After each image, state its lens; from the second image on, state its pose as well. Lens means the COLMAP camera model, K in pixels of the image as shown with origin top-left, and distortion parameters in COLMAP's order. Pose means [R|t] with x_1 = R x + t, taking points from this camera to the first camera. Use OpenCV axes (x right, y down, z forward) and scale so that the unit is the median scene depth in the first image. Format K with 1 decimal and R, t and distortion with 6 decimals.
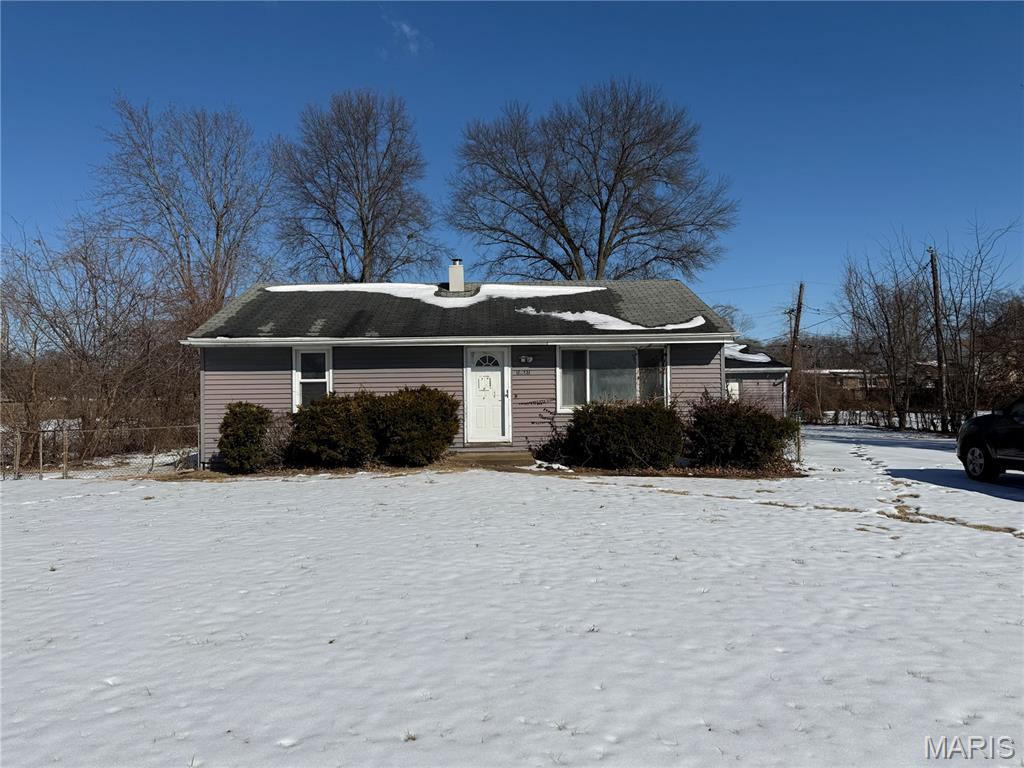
lens RADIAL K [[711.8, 0, 514.8], [0, 711.8, 381.7], [0, 0, 1]] dist [0.052925, -0.001565]
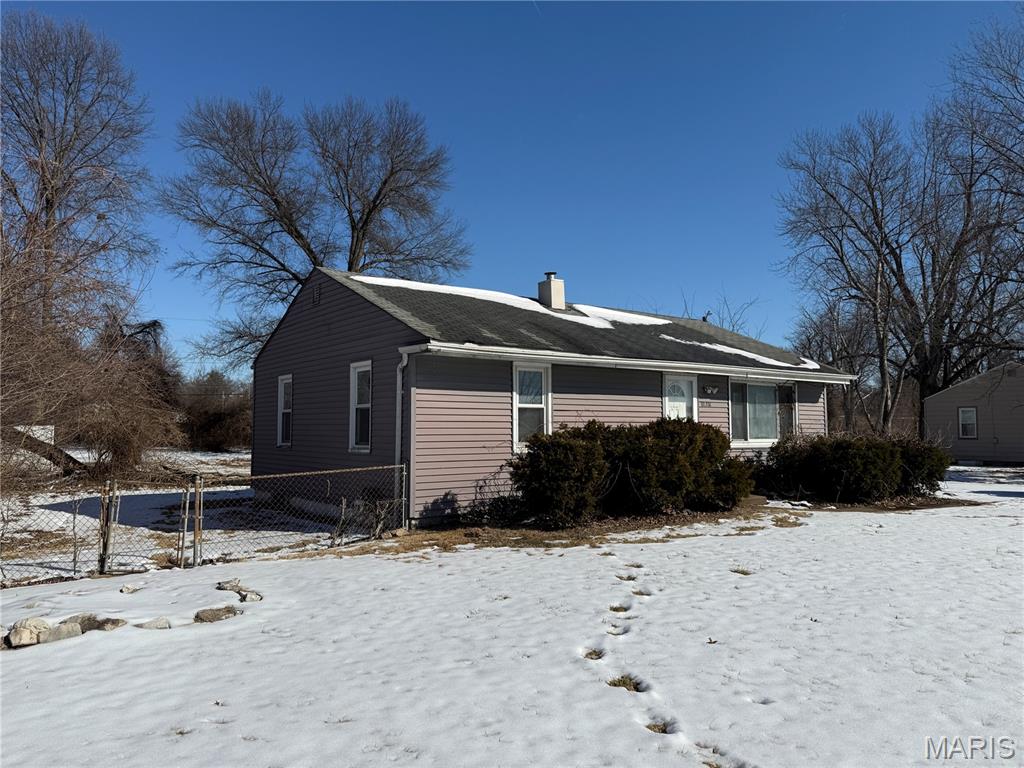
lens RADIAL K [[711.8, 0, 513.7], [0, 711.8, 387.2], [0, 0, 1]] dist [0.052925, -0.001565]
pose [[0.842232, 0.045420, 0.537199, -0.710234], [-0.025111, 0.998668, -0.045068, 0.013152], [-0.538531, 0.024469, 0.842250, 0.347819]]
